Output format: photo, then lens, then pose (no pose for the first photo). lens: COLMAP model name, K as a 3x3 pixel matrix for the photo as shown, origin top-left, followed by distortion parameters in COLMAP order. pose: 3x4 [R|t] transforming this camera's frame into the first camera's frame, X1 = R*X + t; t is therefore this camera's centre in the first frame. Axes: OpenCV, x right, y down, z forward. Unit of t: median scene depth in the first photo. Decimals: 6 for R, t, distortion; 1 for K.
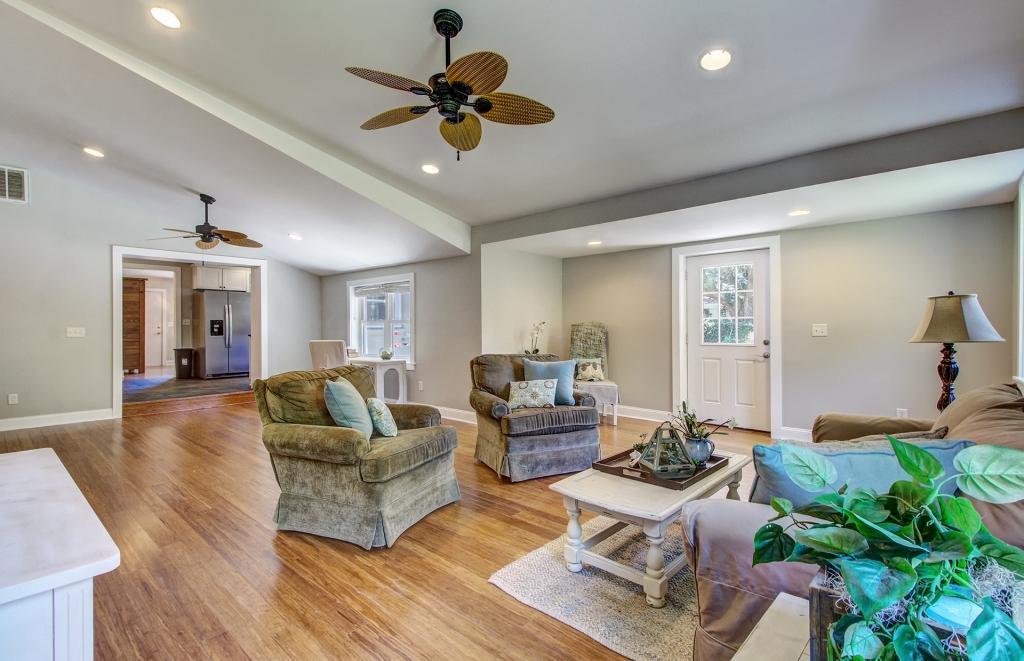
lens RADIAL K [[479.9, 0, 494.8], [0, 479.9, 310.2], [0, 0, 1]] dist [0.025166, -0.012922]
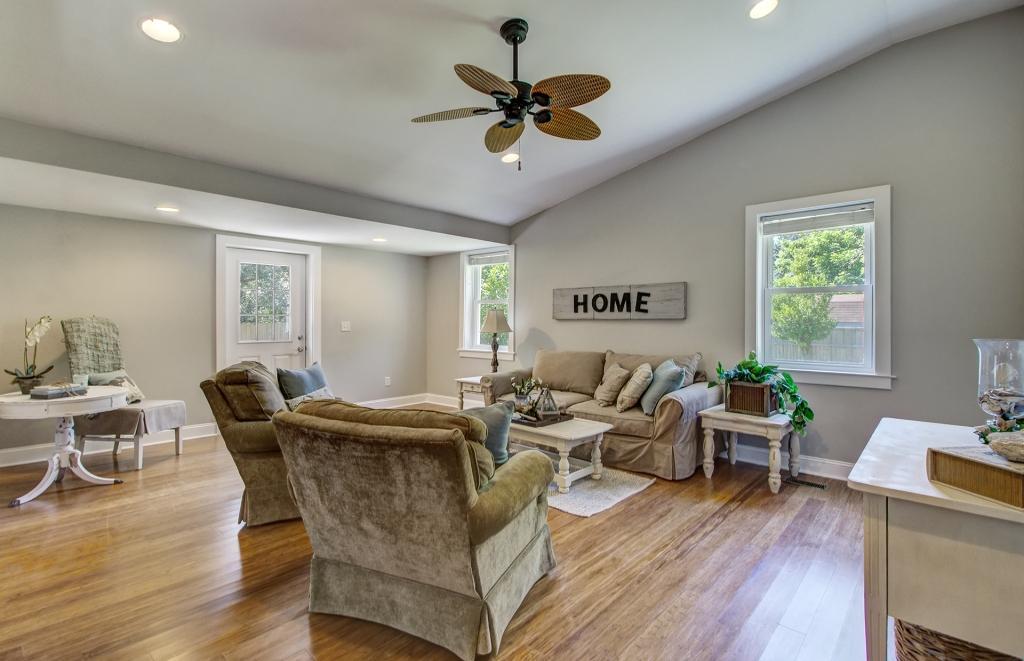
lens RADIAL K [[486.2, 0, 500.6], [0, 486.2, 319.4], [0, 0, 1]] dist [0.014627, -0.000242]
pose [[-0.023476, 0.003163, 0.999719, -0.652847], [-0.042614, 0.999083, -0.004162, 0.009228], [-0.998816, -0.042700, -0.023320, 0.614060]]
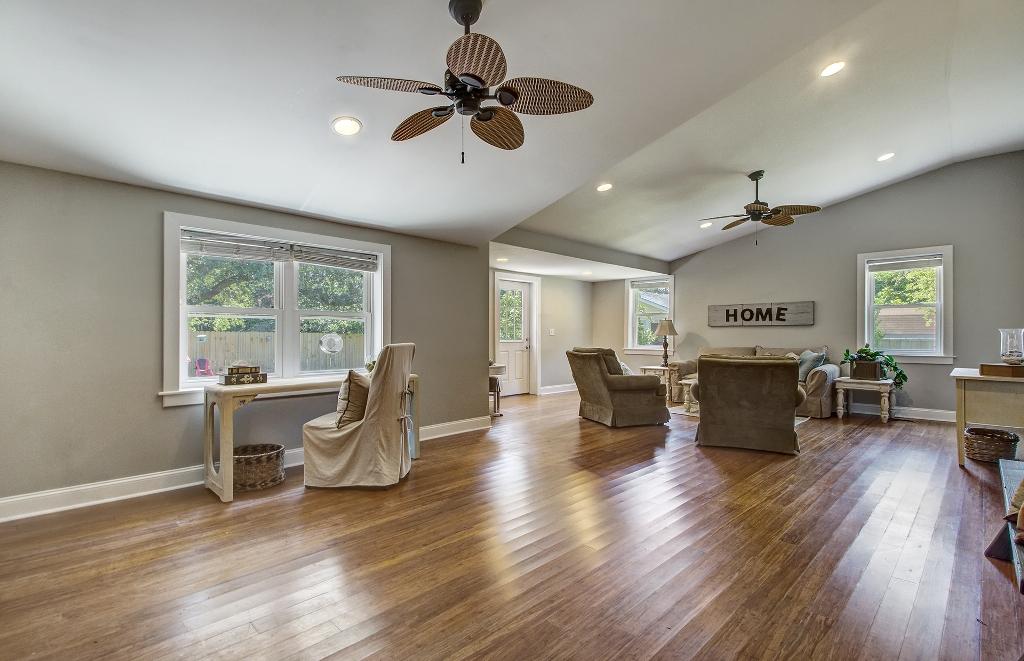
lens RADIAL K [[487.2, 0, 496.6], [0, 487.2, 333.9], [0, 0, 1]] dist [0.000596, 0.000215]
pose [[0.029581, 0.003644, 0.999556, -1.231200], [-0.041706, 0.999127, -0.002408, 0.061409], [-0.998692, -0.041616, 0.029707, 1.159138]]
